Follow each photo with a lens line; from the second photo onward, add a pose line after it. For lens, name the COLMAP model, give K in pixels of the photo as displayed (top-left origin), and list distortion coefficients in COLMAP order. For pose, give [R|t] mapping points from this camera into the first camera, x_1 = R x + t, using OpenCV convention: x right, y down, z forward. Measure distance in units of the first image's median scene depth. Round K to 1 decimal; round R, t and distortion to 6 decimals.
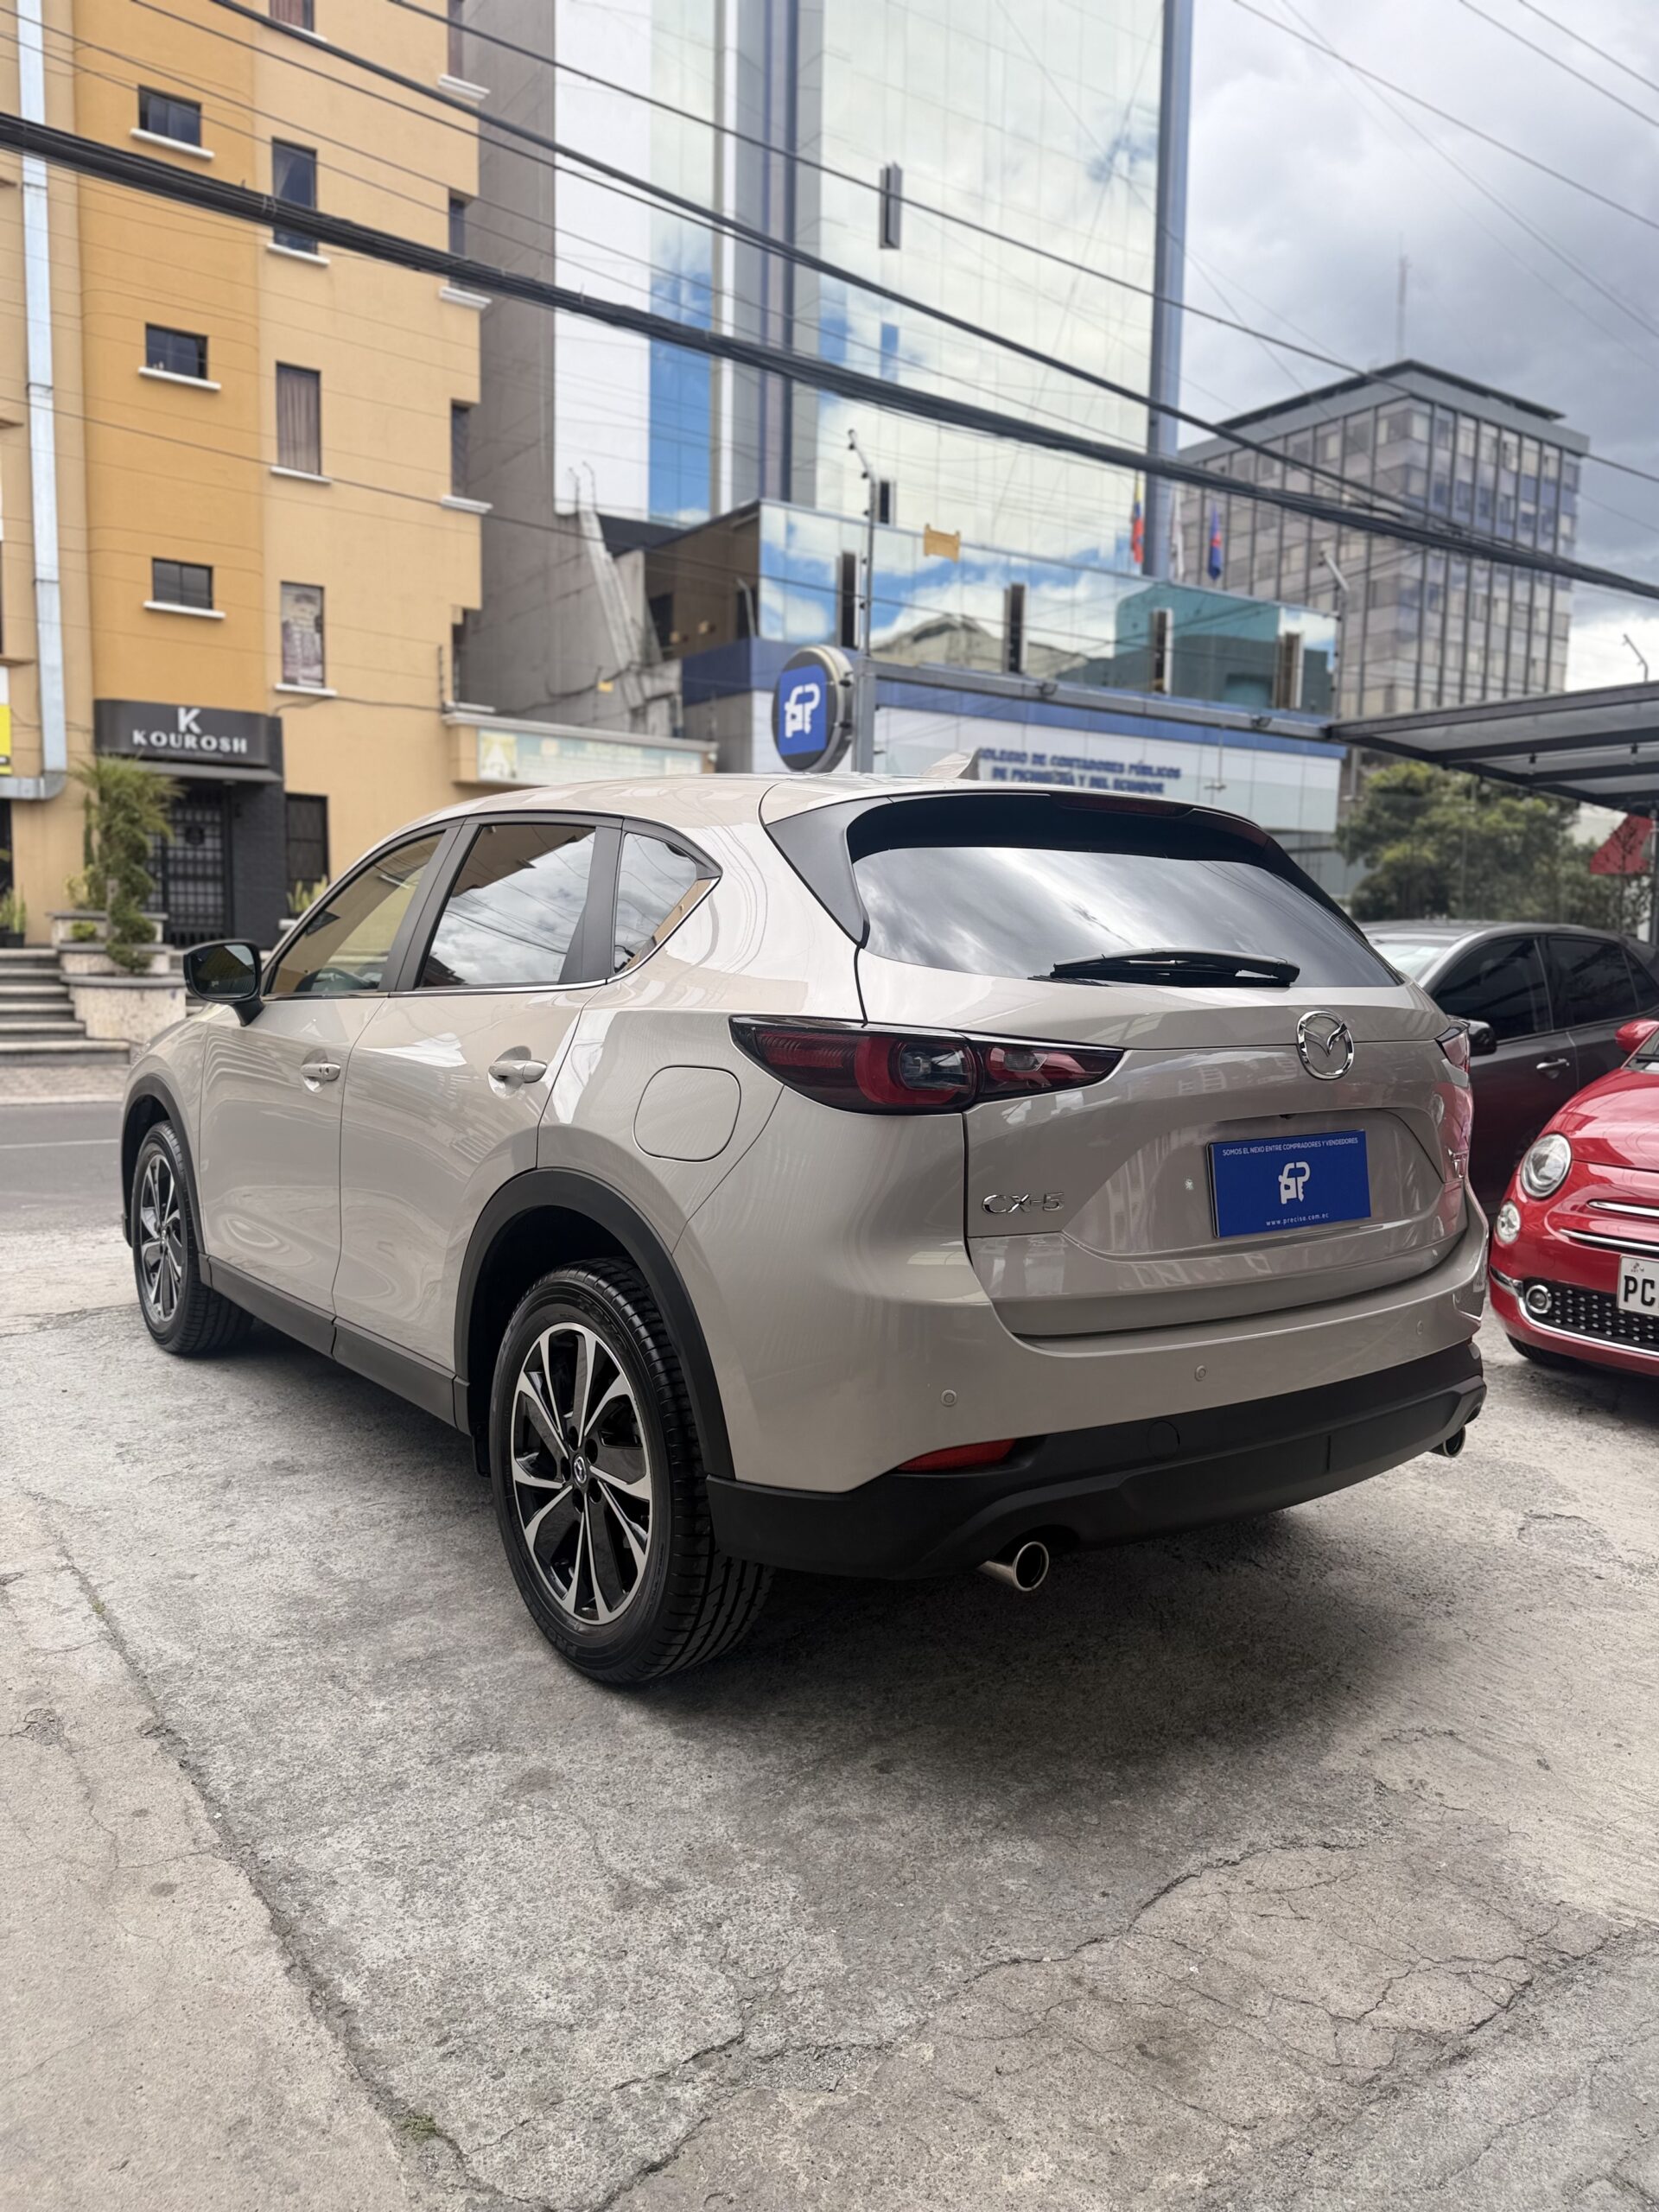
lens RADIAL K [[1528.1, 0, 830.7], [0, 1528.1, 1120.6], [0, 0, 1]] dist [0.053771, -0.094018]
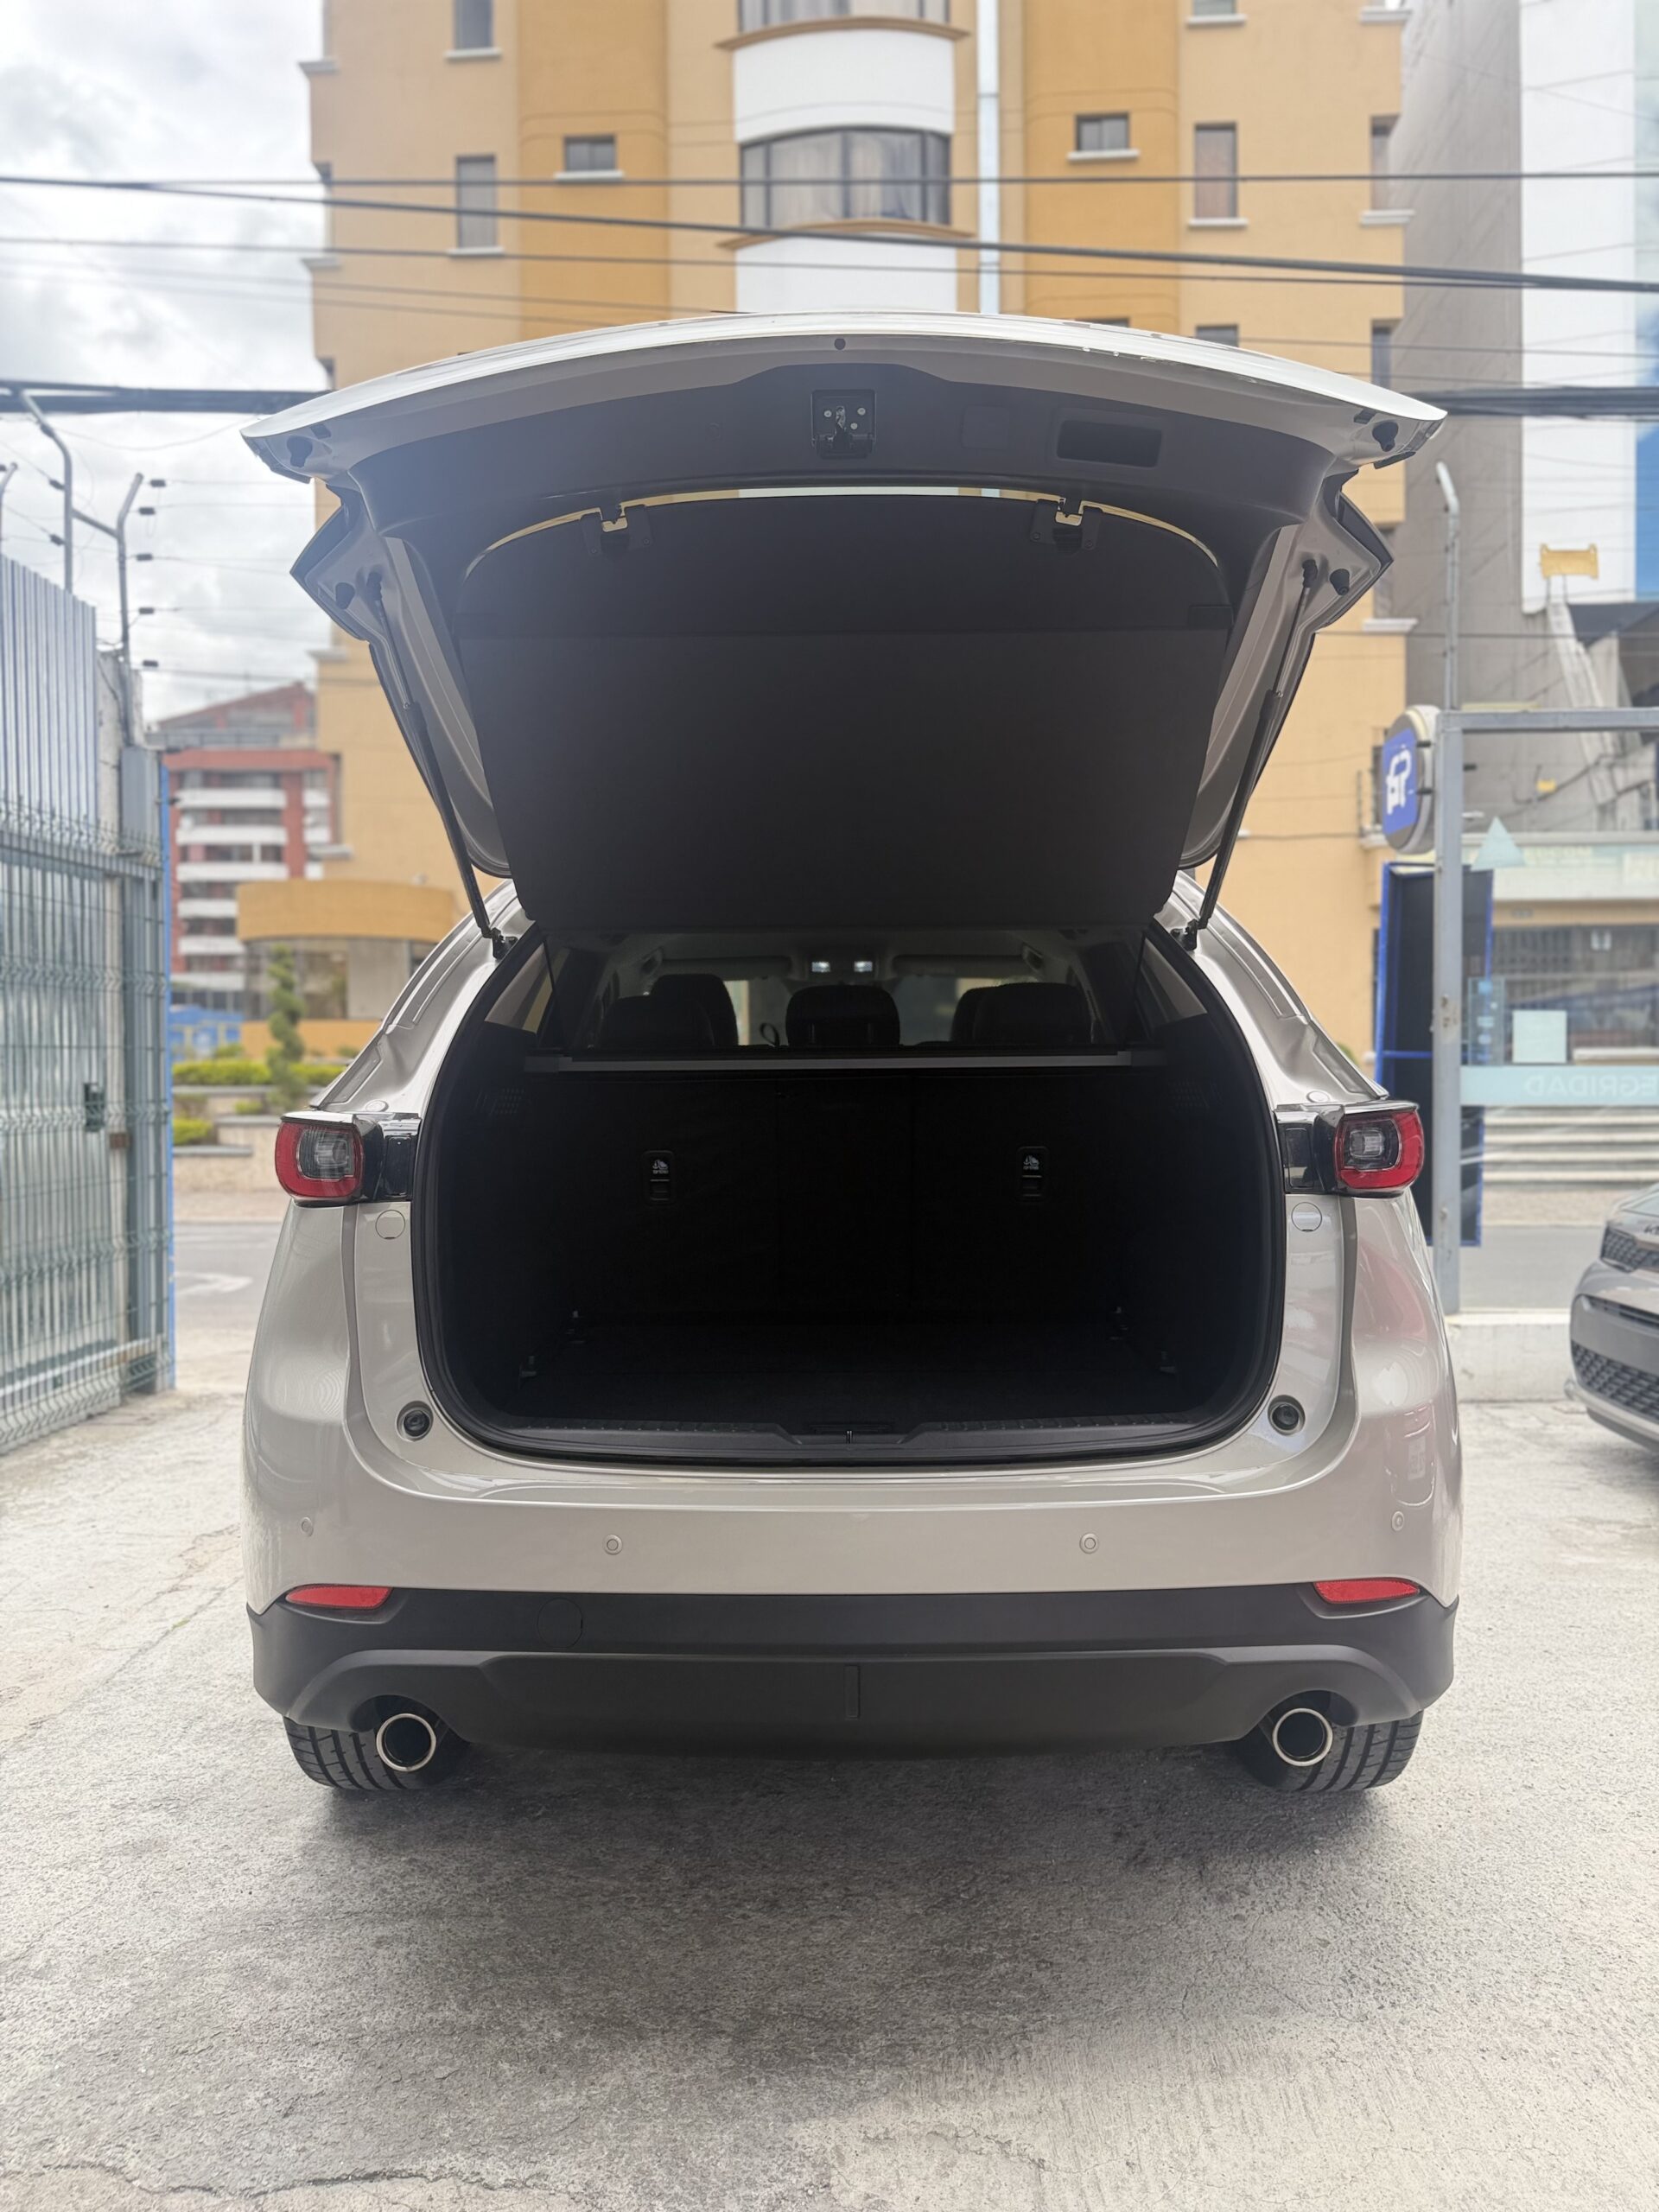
lens RADIAL K [[1547.7, 0, 823.5], [0, 1547.7, 1114.3], [0, 0, 1]] dist [-0.002463, -0.003360]
pose [[0.798068, -0.015206, -0.602375, 0.592599], [-0.040136, 0.996120, -0.078320, 0.001064], [0.601229, 0.086682, 0.794361, 0.299843]]
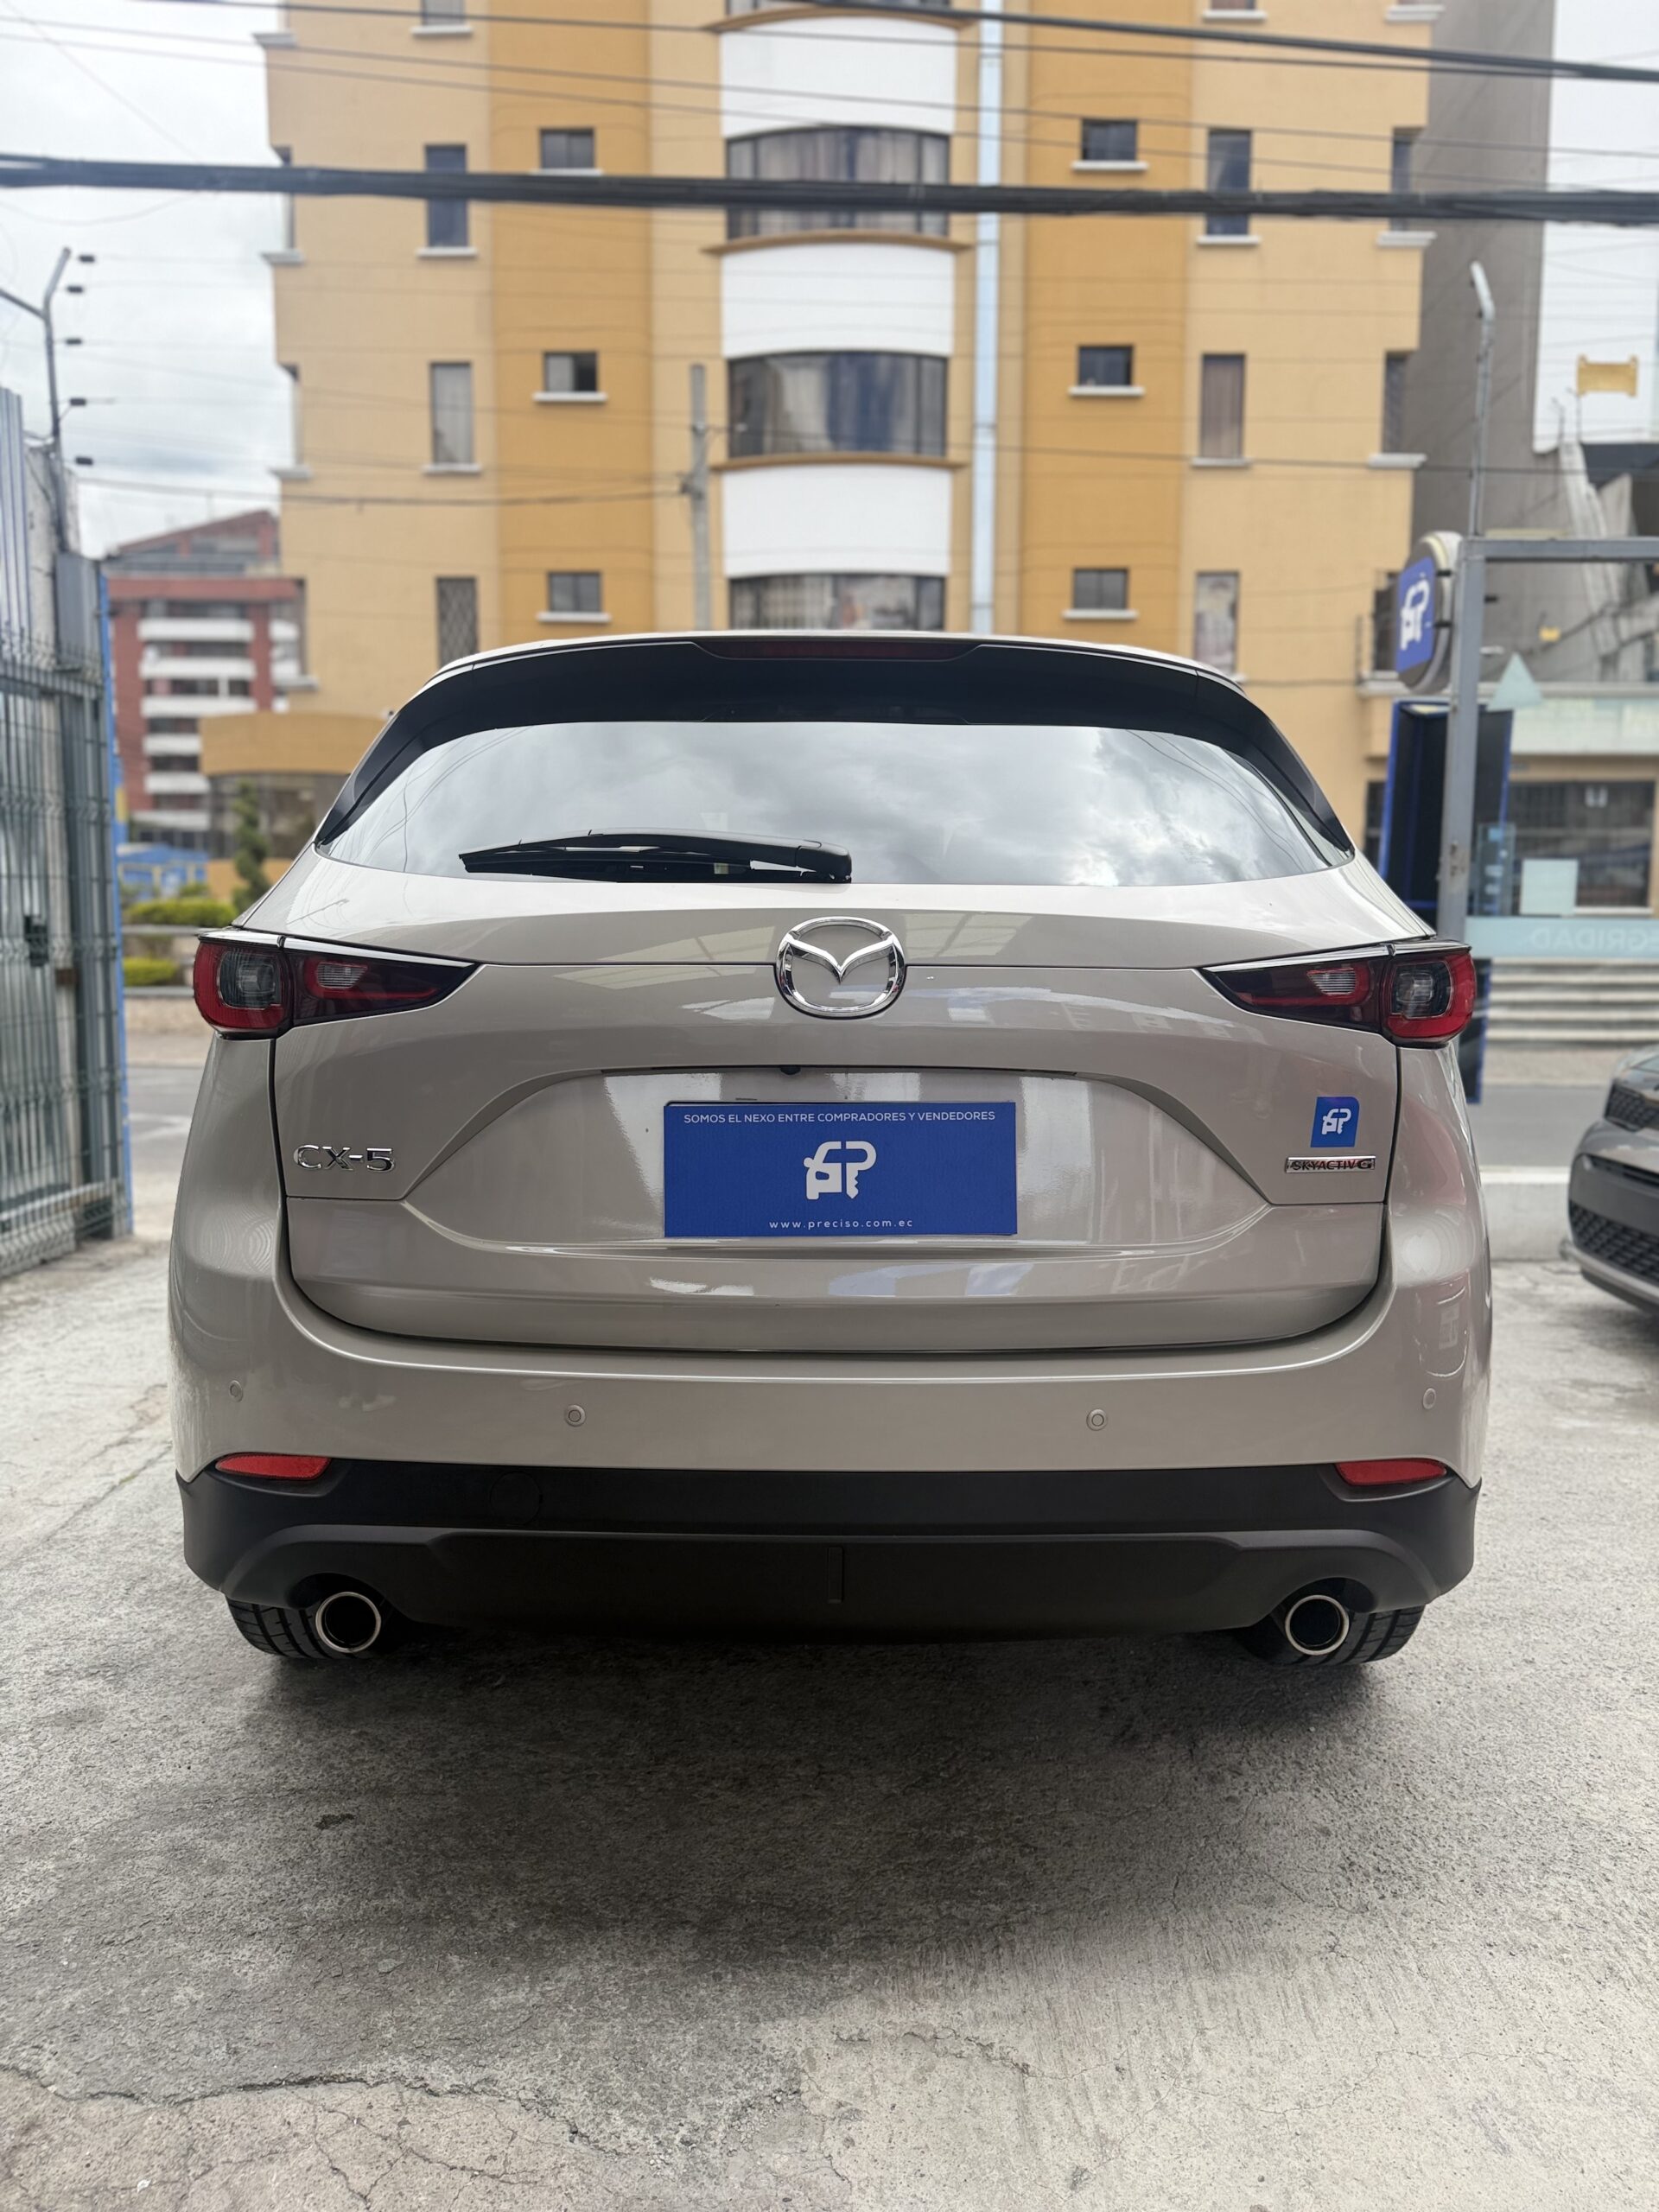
lens RADIAL K [[1552.6, 0, 824.9], [0, 1552.6, 1110.8], [0, 0, 1]] dist [-0.007268, 0.000000]
pose [[0.806357, 0.050516, -0.589267, 0.552858], [-0.051849, 0.998547, 0.014652, 0.003635], [0.589151, 0.018738, 0.807805, 0.351638]]
